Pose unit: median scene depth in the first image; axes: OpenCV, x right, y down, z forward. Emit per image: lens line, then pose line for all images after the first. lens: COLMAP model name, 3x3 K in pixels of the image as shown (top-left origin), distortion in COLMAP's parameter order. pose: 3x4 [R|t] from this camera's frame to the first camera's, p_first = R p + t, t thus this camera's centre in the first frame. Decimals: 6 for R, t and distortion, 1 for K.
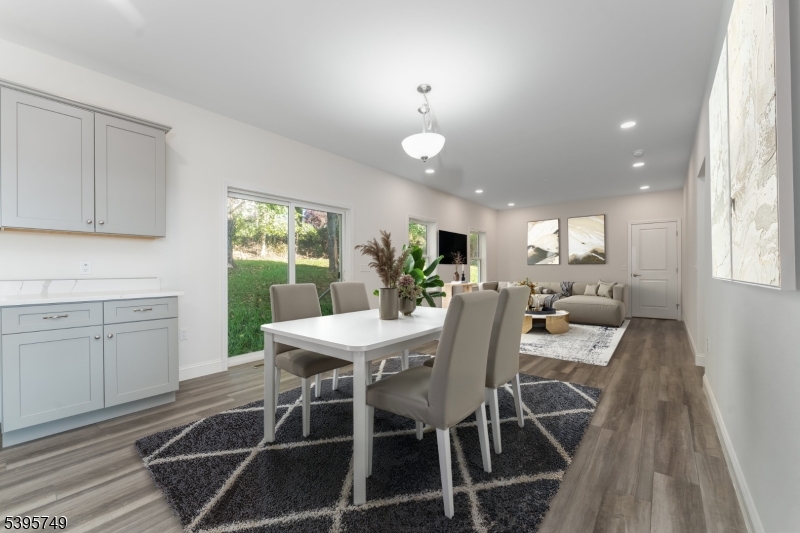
lens RADIAL K [[324.0, 0, 396.5], [0, 324.0, 270.1], [0, 0, 1]] dist [-0.002354, 0.000160]
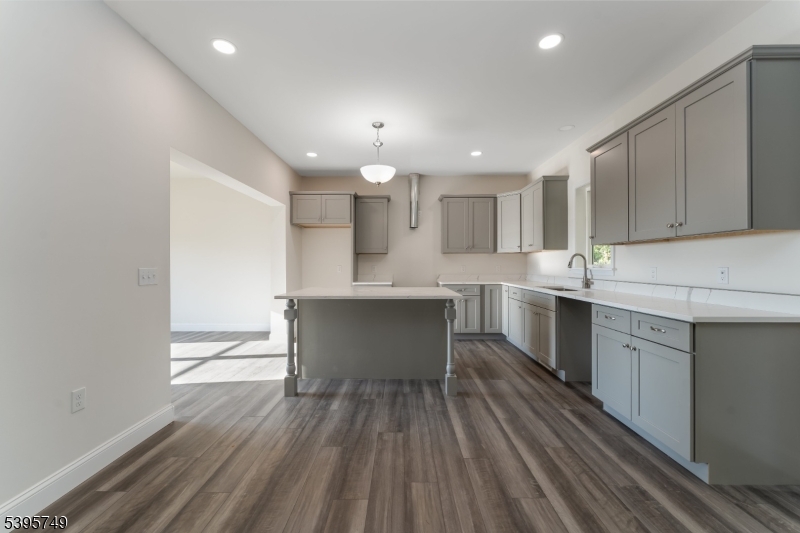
lens RADIAL K [[324.0, 0, 395.5], [0, 324.0, 260.6], [0, 0, 1]] dist [-0.002354, 0.000160]
pose [[-0.779063, -0.003126, -0.626938, 0.222770], [0.001401, 0.999976, -0.006727, -0.042651], [0.626944, -0.006119, -0.779040, 1.154500]]
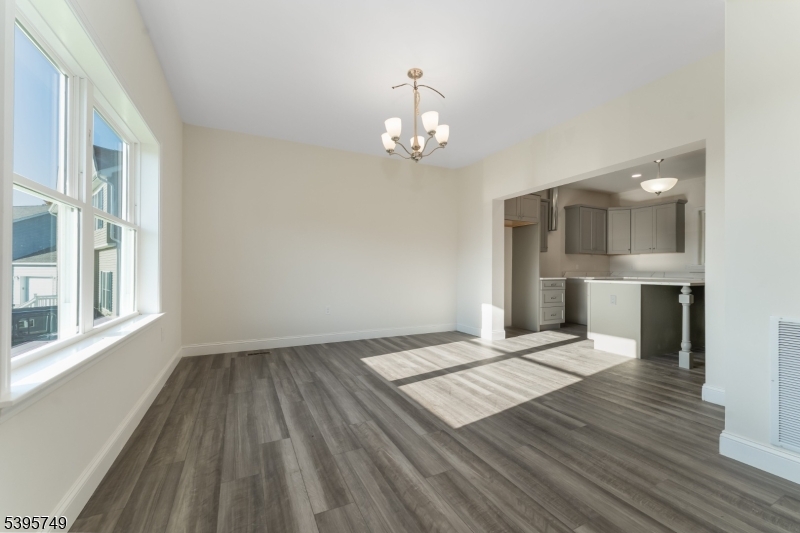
lens RADIAL K [[324.0, 0, 396.2], [0, 324.0, 269.5], [0, 0, 1]] dist [-0.002354, 0.000160]
pose [[-0.414571, 0.000449, -0.910017, 1.533020], [-0.005799, 0.999978, 0.003135, 0.020974], [0.909998, 0.006577, -0.414560, -0.529091]]
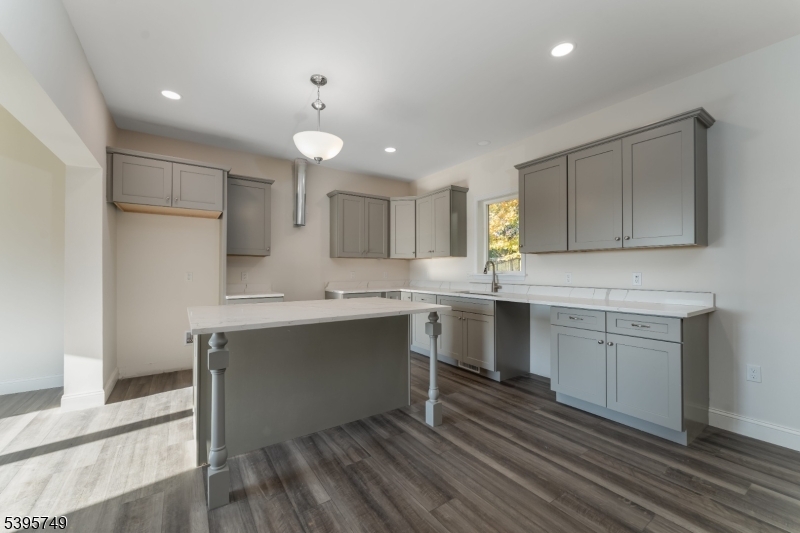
lens RADIAL K [[324.0, 0, 398.8], [0, 324.0, 265.4], [0, 0, 1]] dist [-0.002354, 0.000160]
pose [[-0.276528, -0.012006, -0.960931, 0.314651], [-0.003178, 0.999928, -0.011579, -0.039604], [0.961000, -0.000148, -0.276547, 0.548300]]
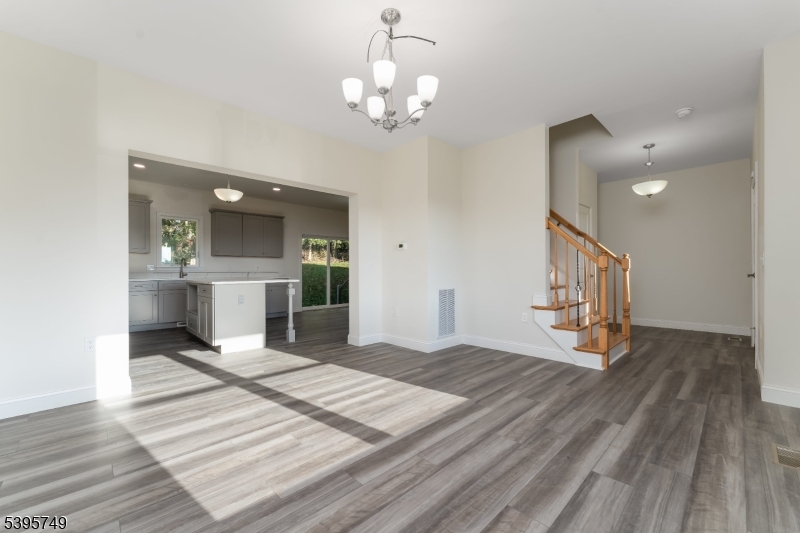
lens RADIAL K [[324.0, 0, 396.0], [0, 324.0, 264.2], [0, 0, 1]] dist [-0.002354, 0.000160]
pose [[0.992902, -0.004444, -0.118853, 0.624480], [0.001696, 0.999729, -0.023214, 0.026606], [0.118924, 0.022848, 0.992640, -1.776542]]
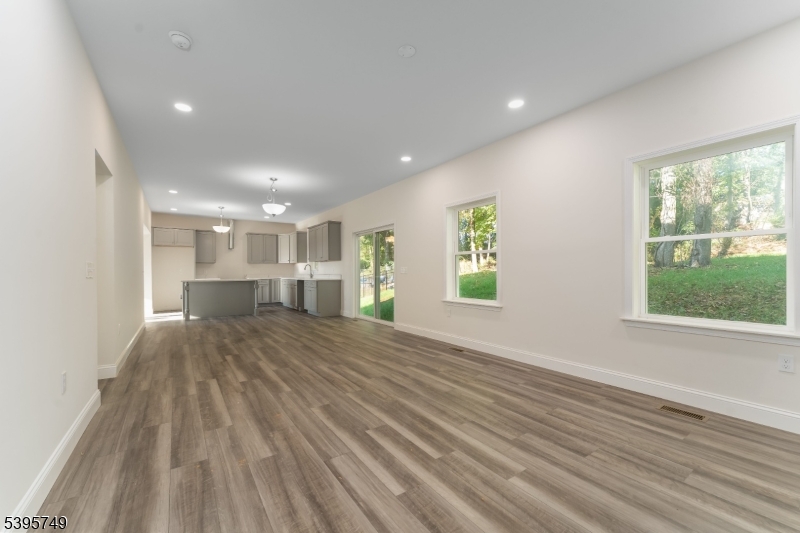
lens RADIAL K [[324.0, 0, 399.2], [0, 324.0, 274.6], [0, 0, 1]] dist [-0.002354, 0.000160]
pose [[-0.272126, 0.014452, -0.962153, 2.010526], [0.000788, 0.999890, 0.014796, -0.018964], [0.962261, 0.003268, -0.272107, 2.582682]]
